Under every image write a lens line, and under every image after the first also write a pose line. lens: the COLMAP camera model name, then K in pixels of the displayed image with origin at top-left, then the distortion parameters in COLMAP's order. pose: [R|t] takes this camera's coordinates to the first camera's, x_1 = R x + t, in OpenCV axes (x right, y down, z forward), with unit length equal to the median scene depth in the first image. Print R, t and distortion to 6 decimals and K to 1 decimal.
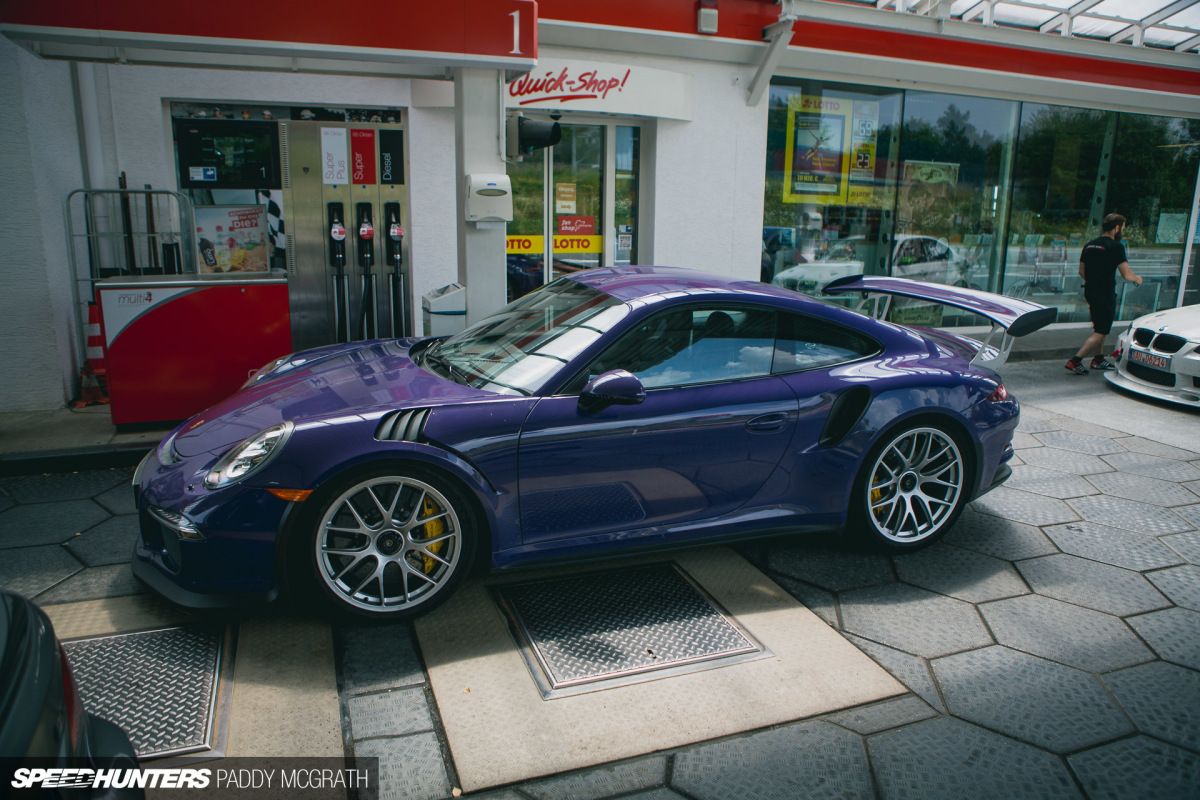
lens RADIAL K [[838.1, 0, 600.0], [0, 838.1, 400.0], [0, 0, 1]] dist [-0.050782, -0.000256]
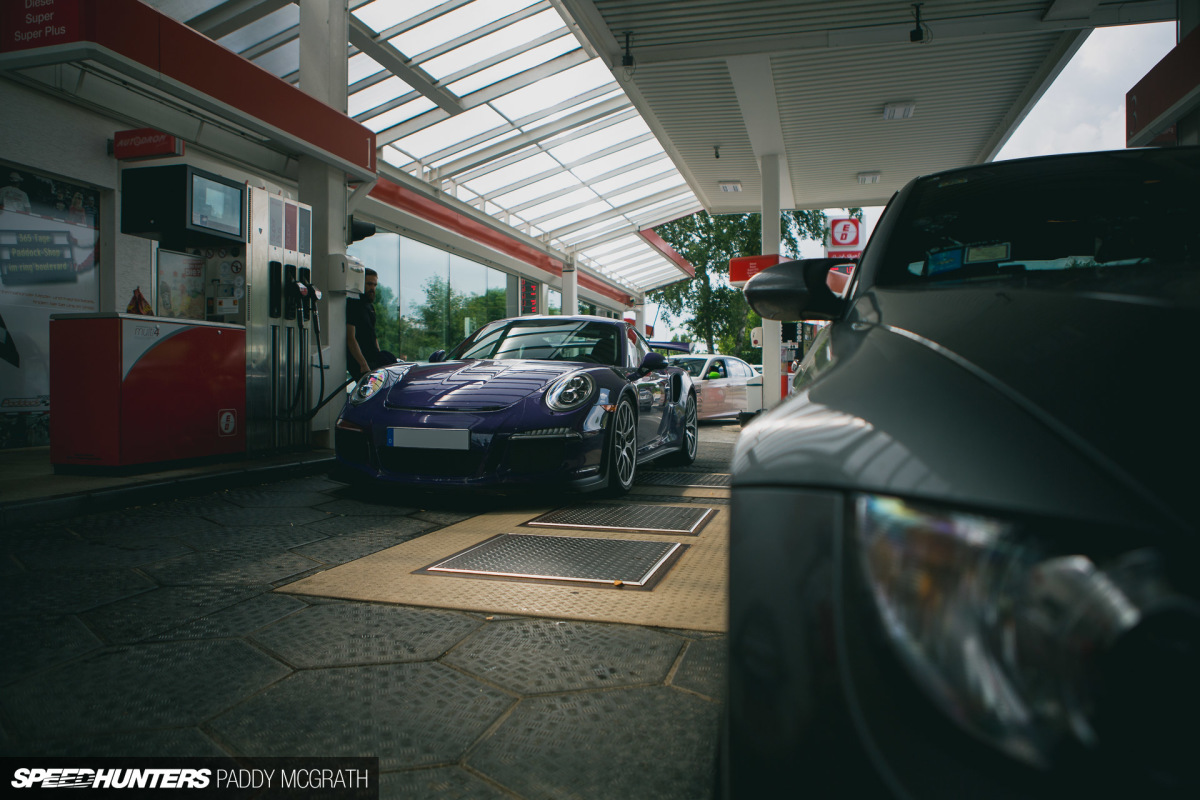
lens RADIAL K [[862.2, 0, 600.0], [0, 862.2, 400.0], [0, 0, 1]] dist [-0.002839, -0.000504]
pose [[0.576239, -0.026146, 0.816863, -0.734965], [0.197544, 0.974308, -0.108167, 0.115779], [-0.793048, 0.223697, 0.566600, 0.013515]]
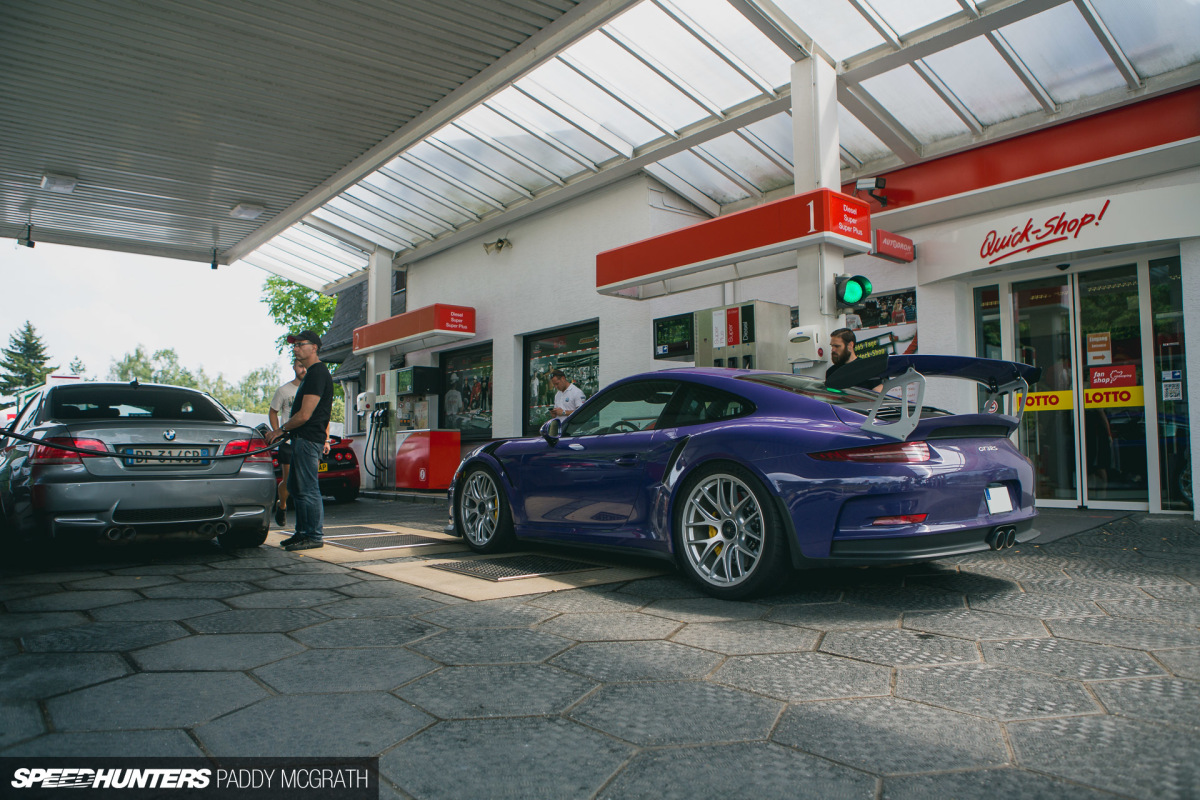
lens RADIAL K [[862.2, 0, 600.0], [0, 862.2, 400.0], [0, 0, 1]] dist [-0.002839, -0.000504]
pose [[0.326889, -0.075869, -0.942013, 0.748637], [-0.207376, 0.966721, -0.149821, 0.075168], [0.922030, 0.244326, 0.300277, 0.260143]]
